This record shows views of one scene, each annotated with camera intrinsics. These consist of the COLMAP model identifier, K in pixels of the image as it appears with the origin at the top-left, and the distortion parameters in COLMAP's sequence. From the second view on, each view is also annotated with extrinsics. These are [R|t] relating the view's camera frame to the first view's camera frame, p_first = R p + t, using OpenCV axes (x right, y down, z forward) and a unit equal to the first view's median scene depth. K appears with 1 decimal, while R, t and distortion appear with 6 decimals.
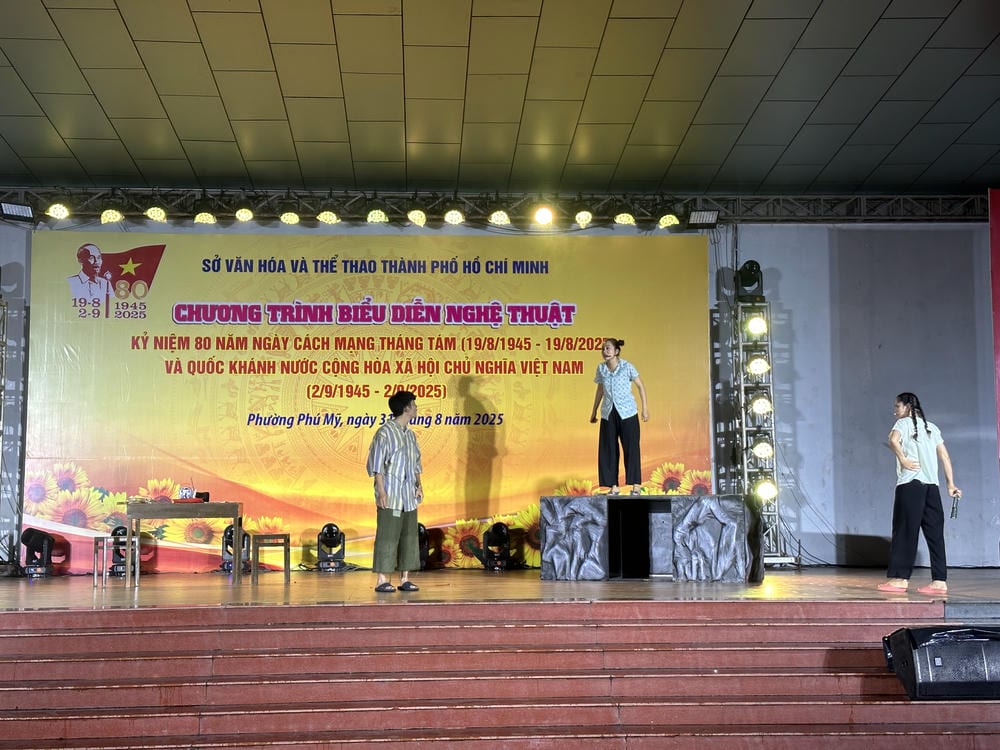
lens RADIAL K [[1423.1, 0, 500.0], [0, 1423.1, 375.0], [0, 0, 1]] dist [0.194543, -0.240881]
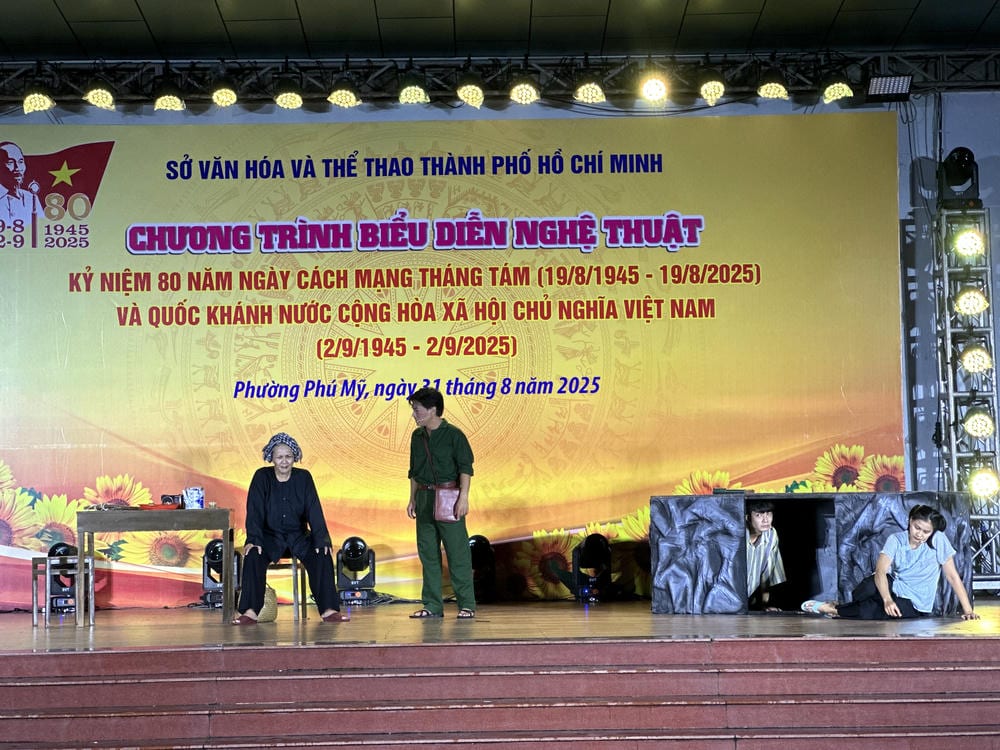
lens RADIAL K [[2302.2, 0, 496.1], [0, 2302.2, 353.2], [0, 0, 1]] dist [-0.124815, 5.958521]
pose [[0.998594, -0.013555, -0.051252, 0.009549], [0.014807, 0.999599, 0.024130, -0.011929], [0.050904, -0.024855, 0.998394, -0.115692]]
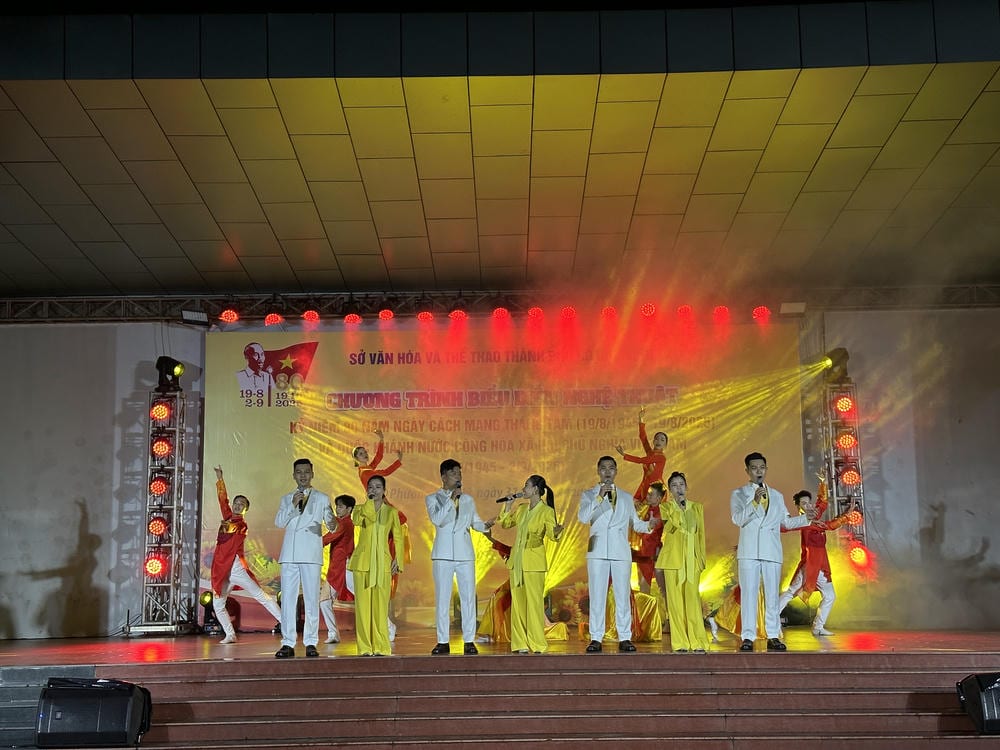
lens RADIAL K [[1423.1, 0, 500.0], [0, 1423.1, 375.0], [0, 0, 1]] dist [0.194543, -0.240881]
pose [[0.997979, -0.016341, -0.061407, -0.018040], [0.013865, 0.999082, -0.040525, -0.015863], [0.062013, 0.039592, 0.997290, -0.127555]]
